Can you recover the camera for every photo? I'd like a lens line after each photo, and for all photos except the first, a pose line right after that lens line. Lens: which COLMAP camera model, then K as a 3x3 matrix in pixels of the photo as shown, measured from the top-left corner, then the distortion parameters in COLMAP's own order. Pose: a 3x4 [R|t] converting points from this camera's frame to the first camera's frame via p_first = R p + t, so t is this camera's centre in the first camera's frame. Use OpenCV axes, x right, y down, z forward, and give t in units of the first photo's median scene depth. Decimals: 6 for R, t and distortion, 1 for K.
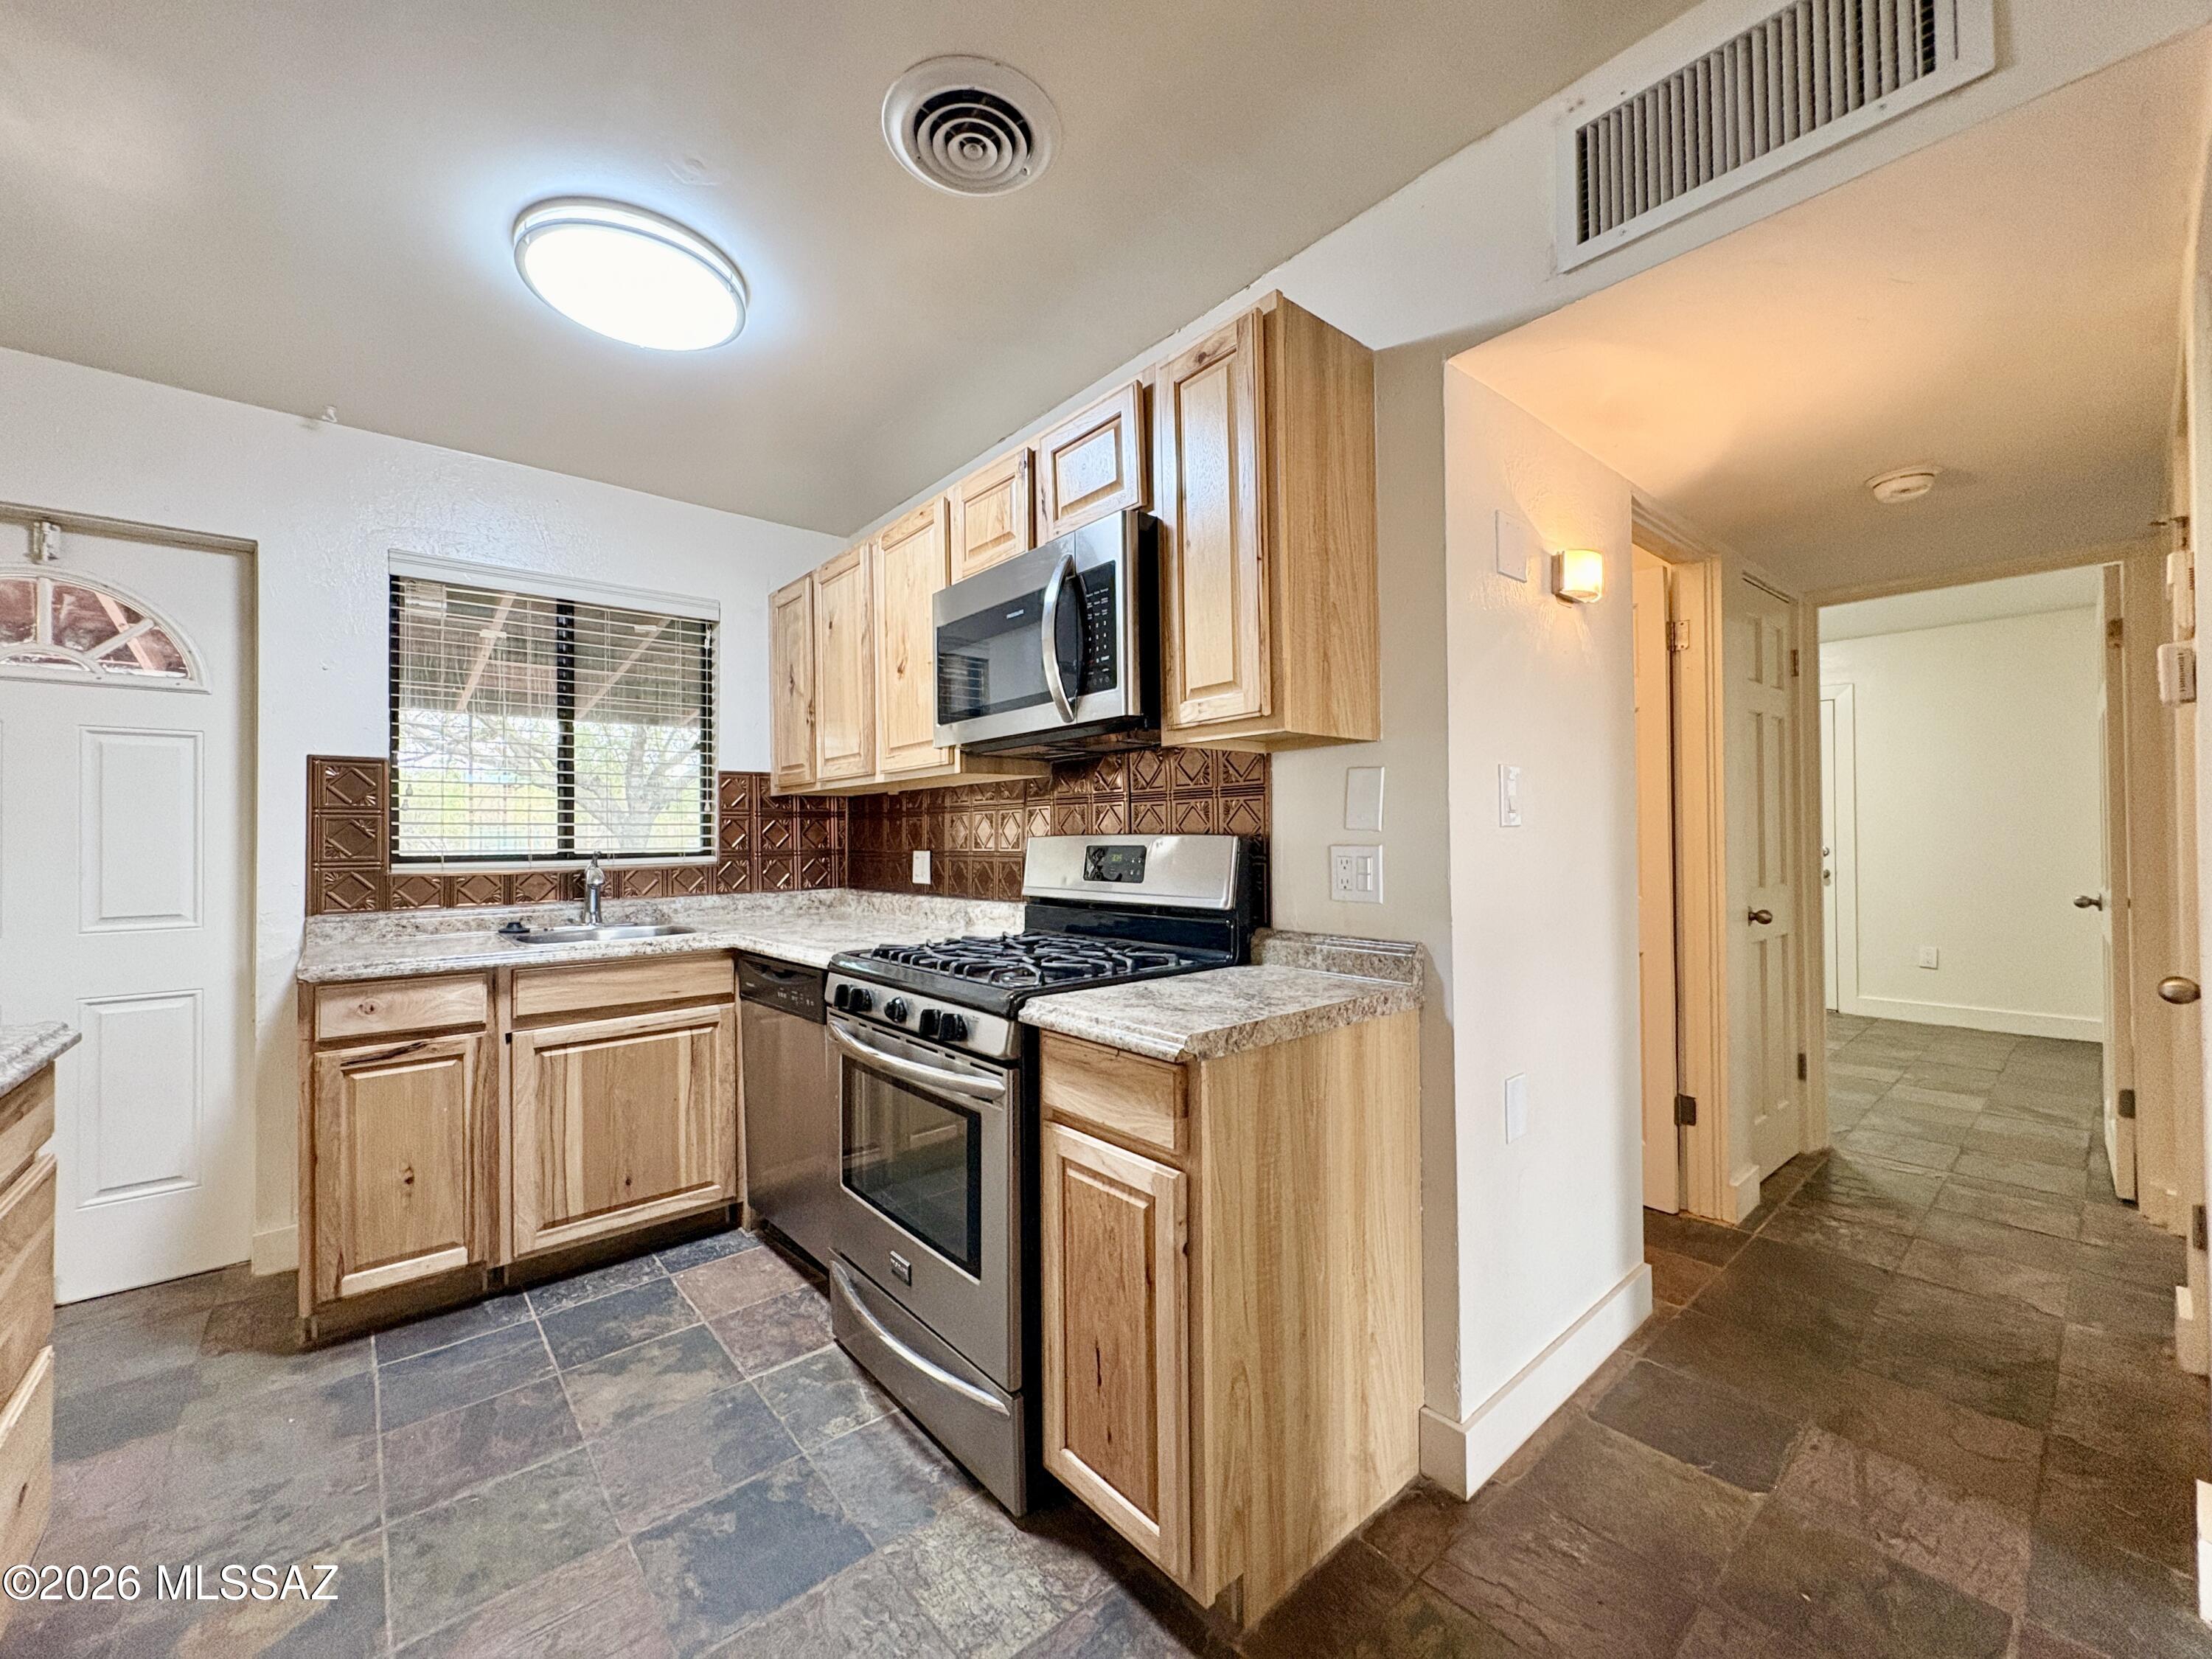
lens RADIAL K [[878.5, 0, 1106.6], [0, 878.5, 826.3], [0, 0, 1]] dist [-0.000386, 0.000574]
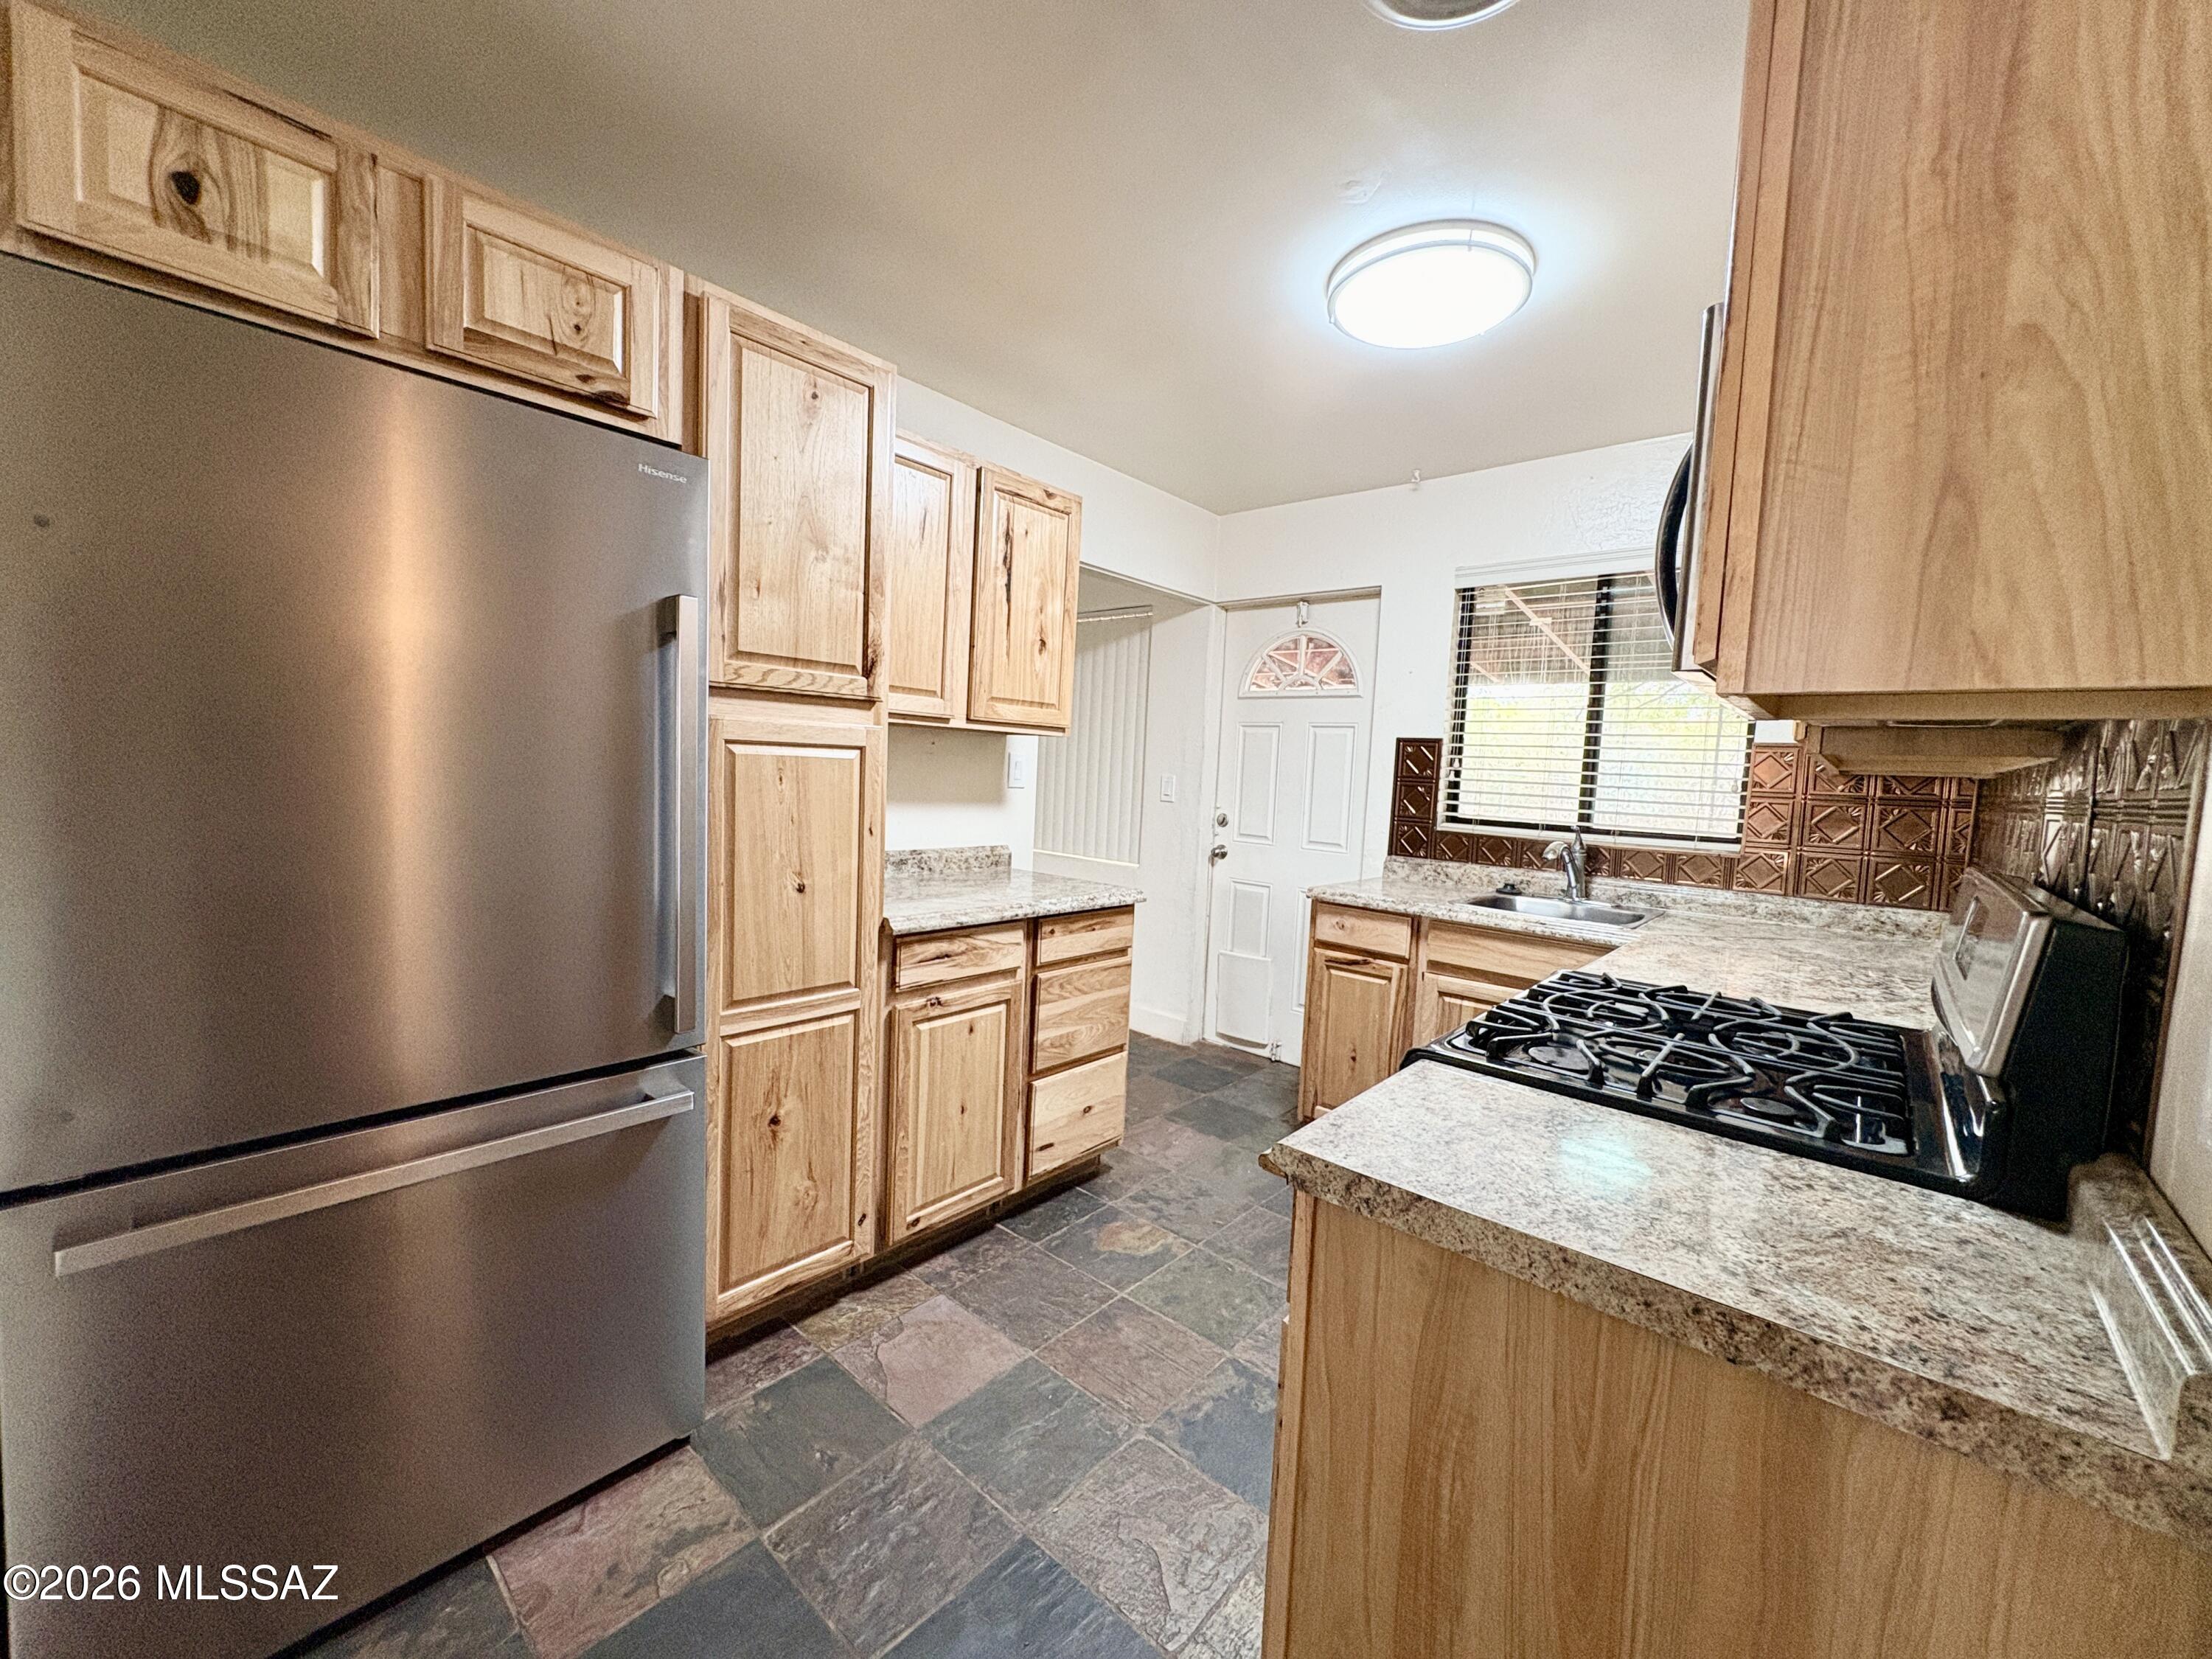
lens RADIAL K [[878.5, 0, 1106.0], [0, 878.5, 828.6], [0, 0, 1]] dist [-0.000386, 0.000574]
pose [[0.138150, 0.088870, -0.986416, 0.422349], [-0.037333, 0.995726, 0.084480, -0.043099], [0.989707, 0.025155, 0.140878, 0.408545]]
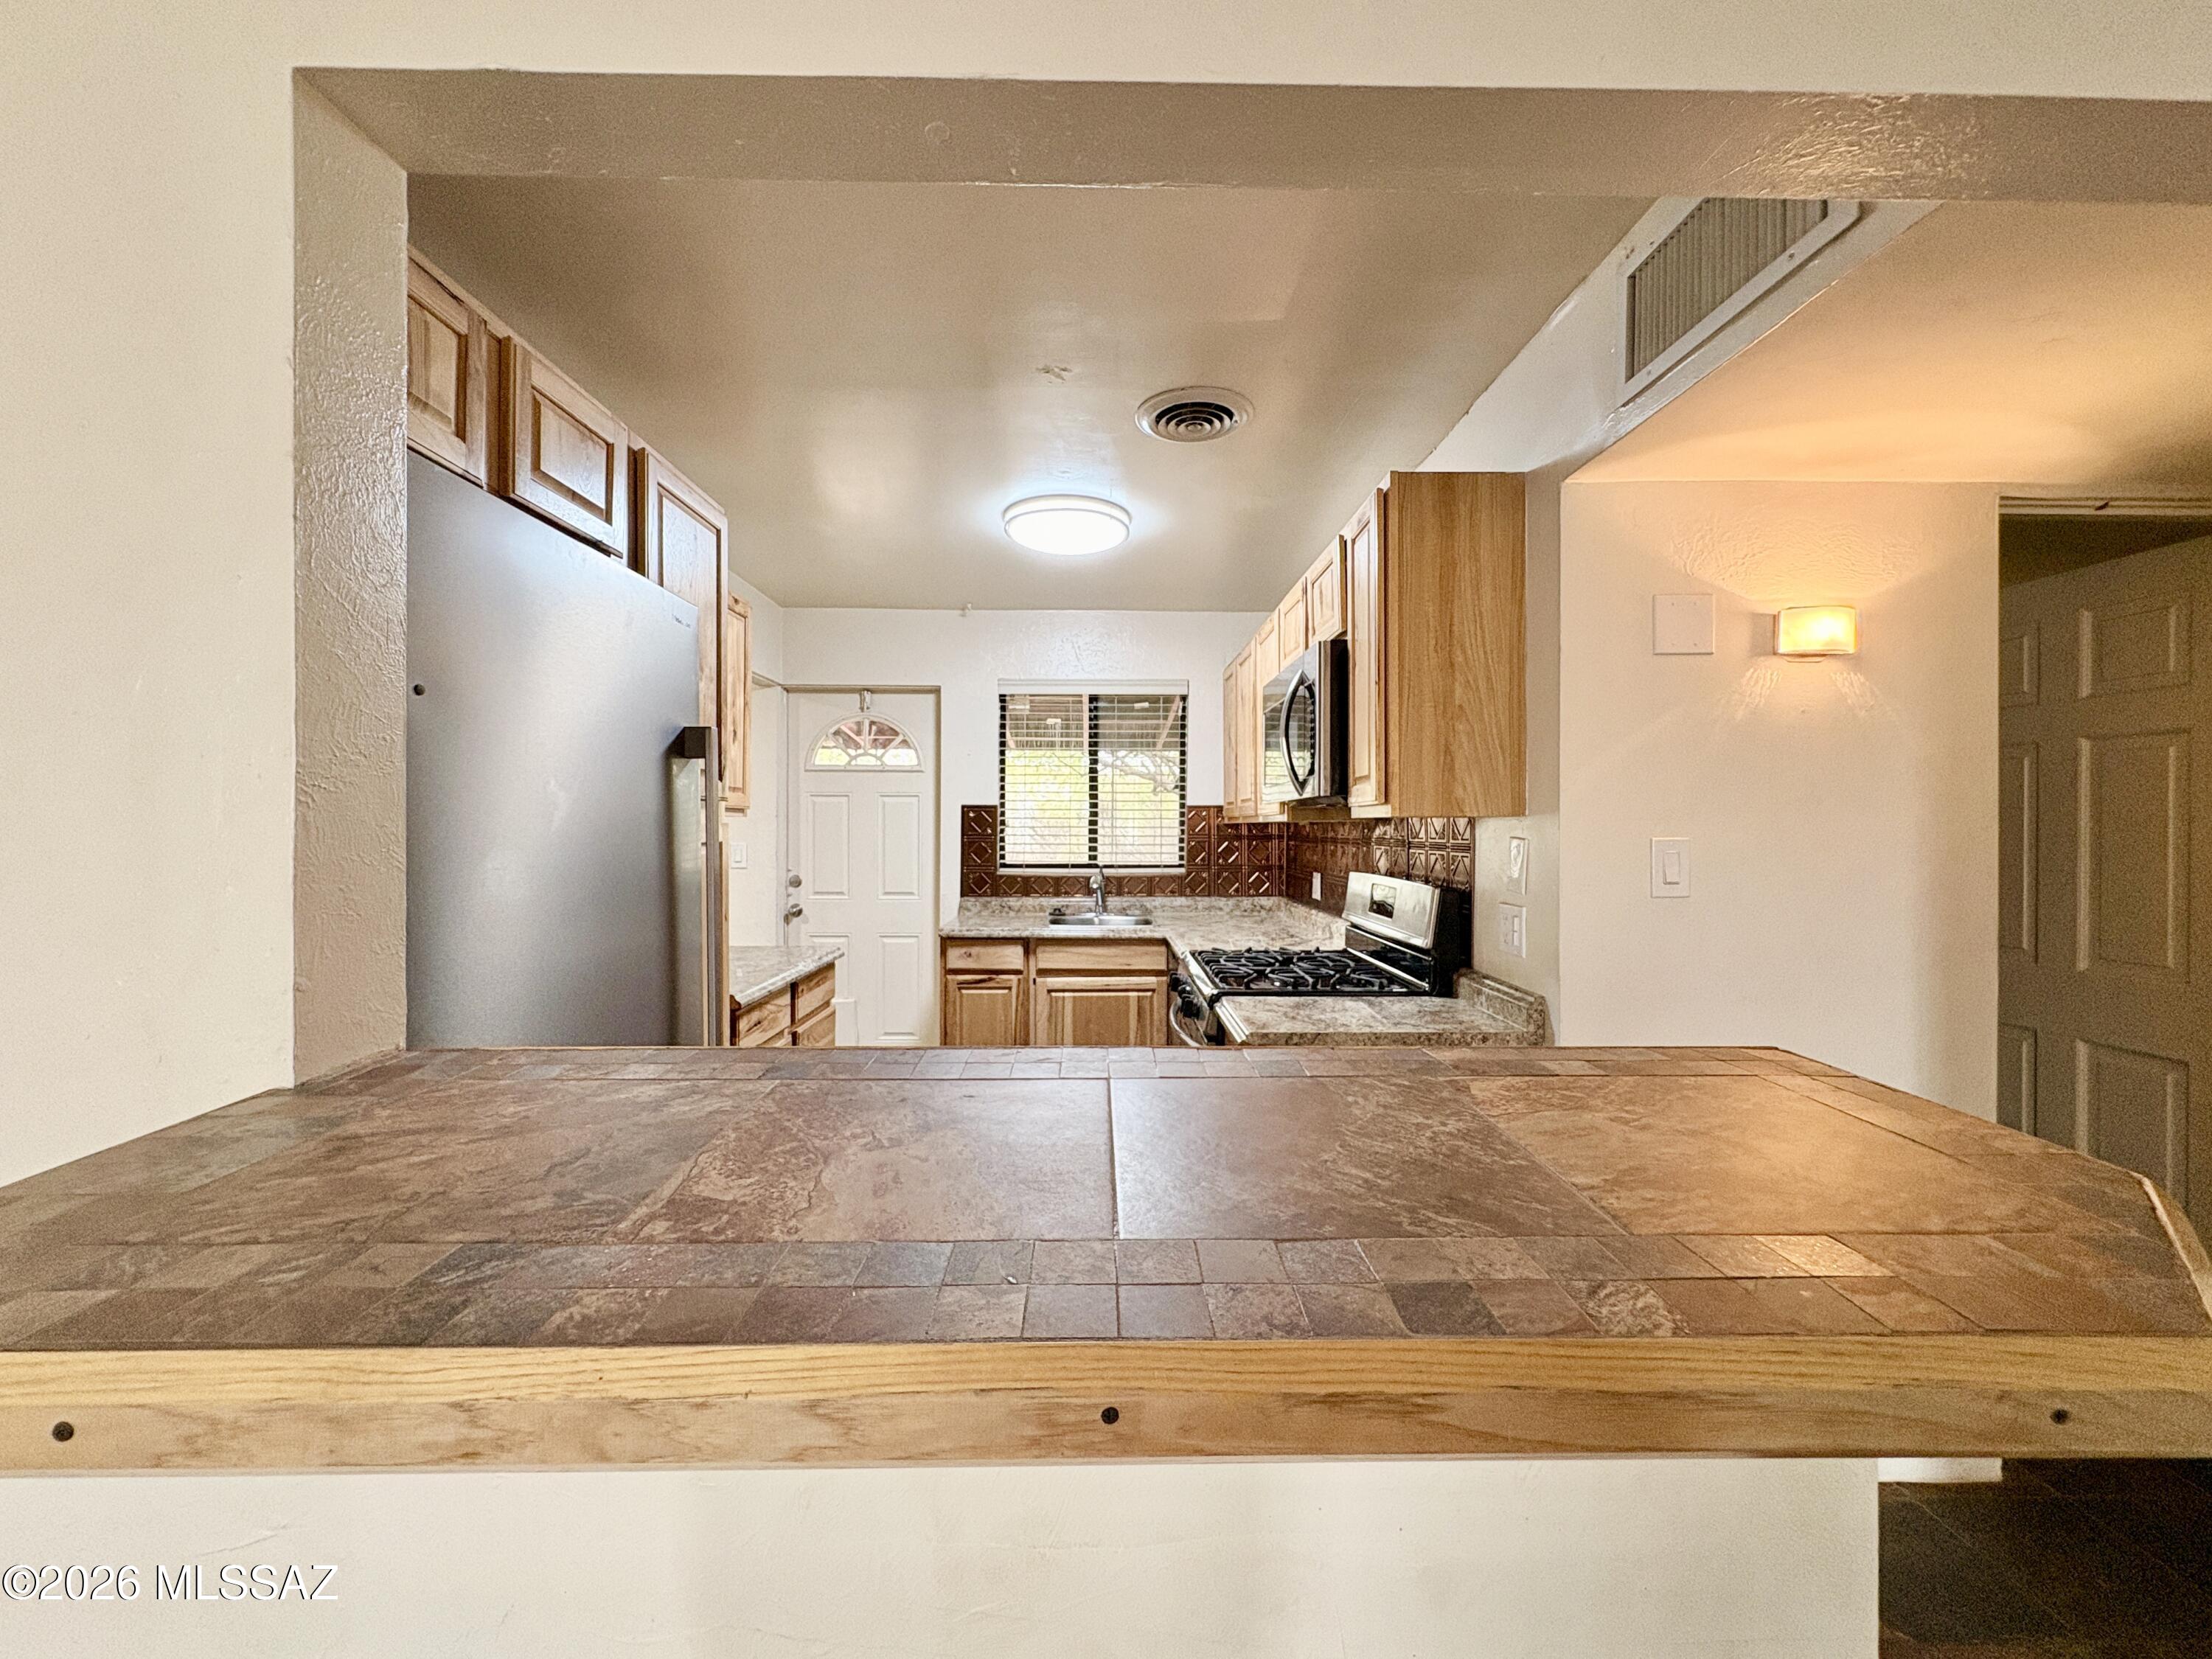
lens RADIAL K [[878.5, 0, 1109.0], [0, 878.5, 828.6], [0, 0, 1]] dist [-0.000386, 0.000574]
pose [[0.770367, 0.015083, -0.637422, 0.472366], [-0.003766, 0.999810, 0.019107, -0.076287], [0.637589, -0.012320, 0.770278, -0.171450]]
